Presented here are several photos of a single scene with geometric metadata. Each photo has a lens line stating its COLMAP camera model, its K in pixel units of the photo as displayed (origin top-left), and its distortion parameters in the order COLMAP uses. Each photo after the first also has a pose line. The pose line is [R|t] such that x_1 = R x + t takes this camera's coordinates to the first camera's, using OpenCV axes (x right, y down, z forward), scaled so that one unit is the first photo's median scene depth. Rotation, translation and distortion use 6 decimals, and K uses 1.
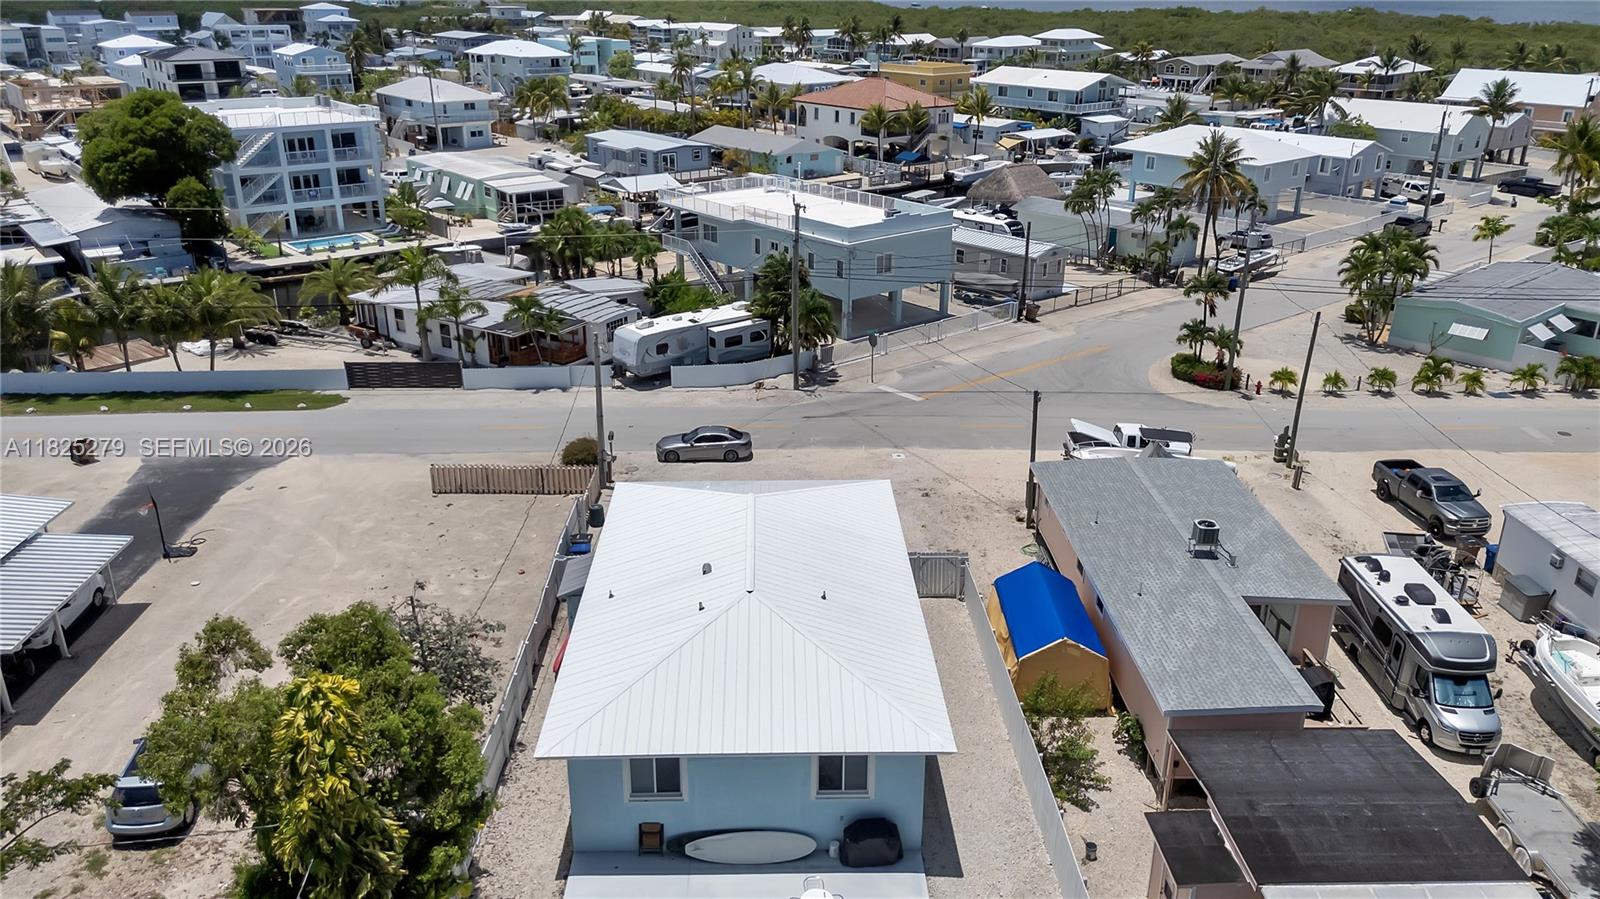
lens RADIAL K [[1176.9, 0, 792.9], [0, 1176.9, 444.0], [0, 0, 1]] dist [0.053913, -0.039793]
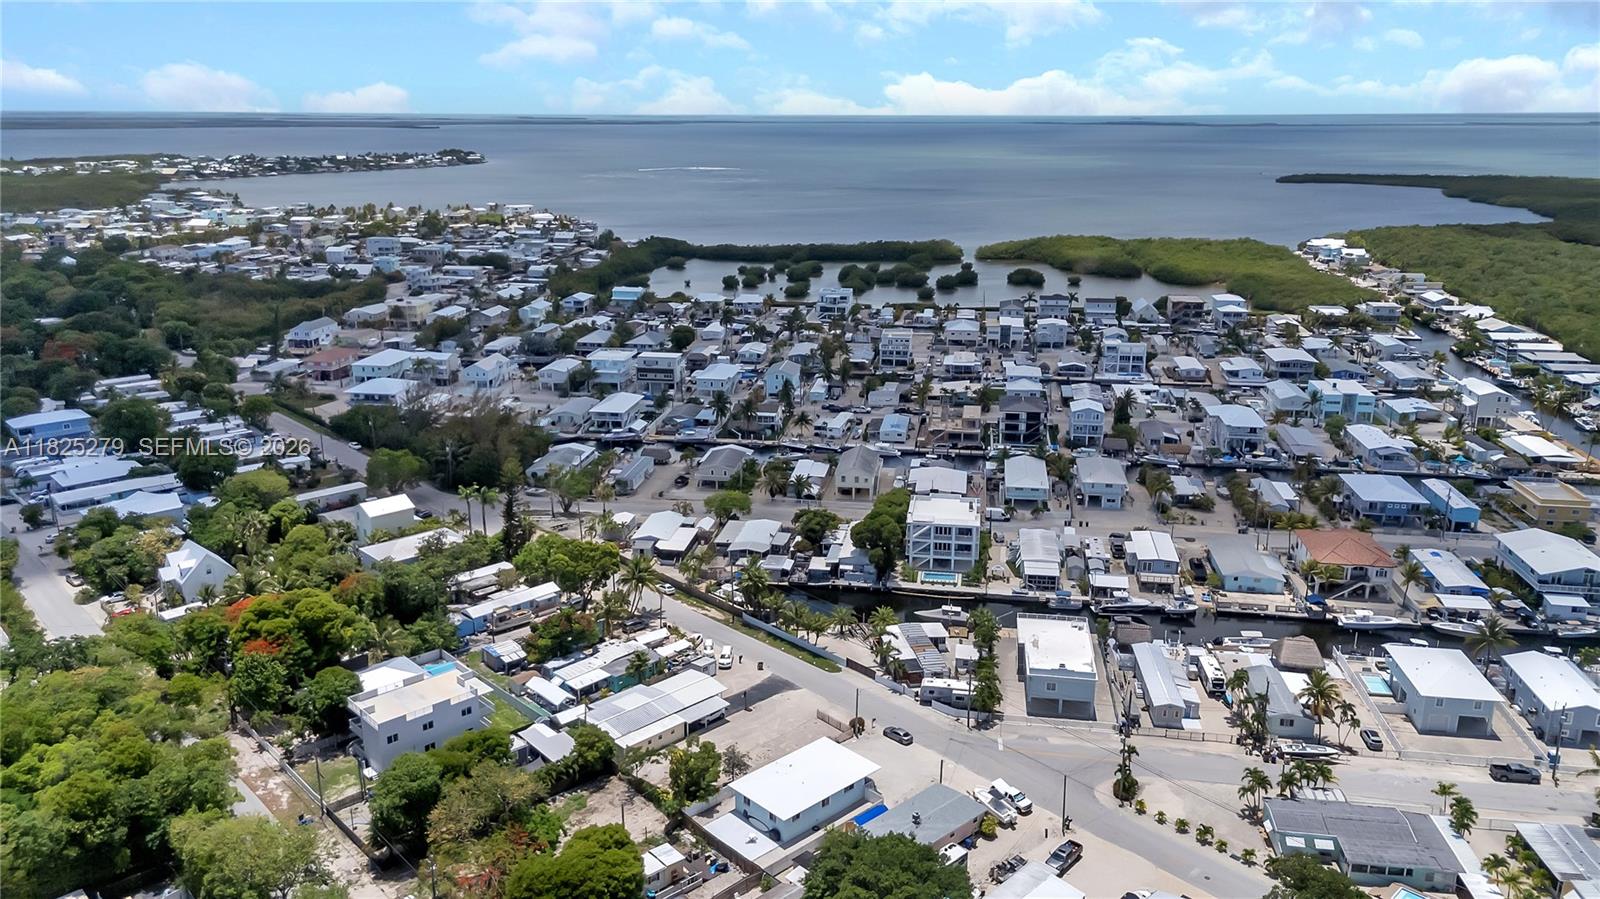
lens RADIAL K [[1176.9, 0, 783.1], [0, 1176.9, 440.0], [0, 0, 1]] dist [0.053913, -0.039793]
pose [[0.655479, 0.187003, -0.731694, 1.437538], [-0.266867, 0.963706, 0.007230, -0.534495], [0.706491, 0.190526, 0.681594, -1.080801]]
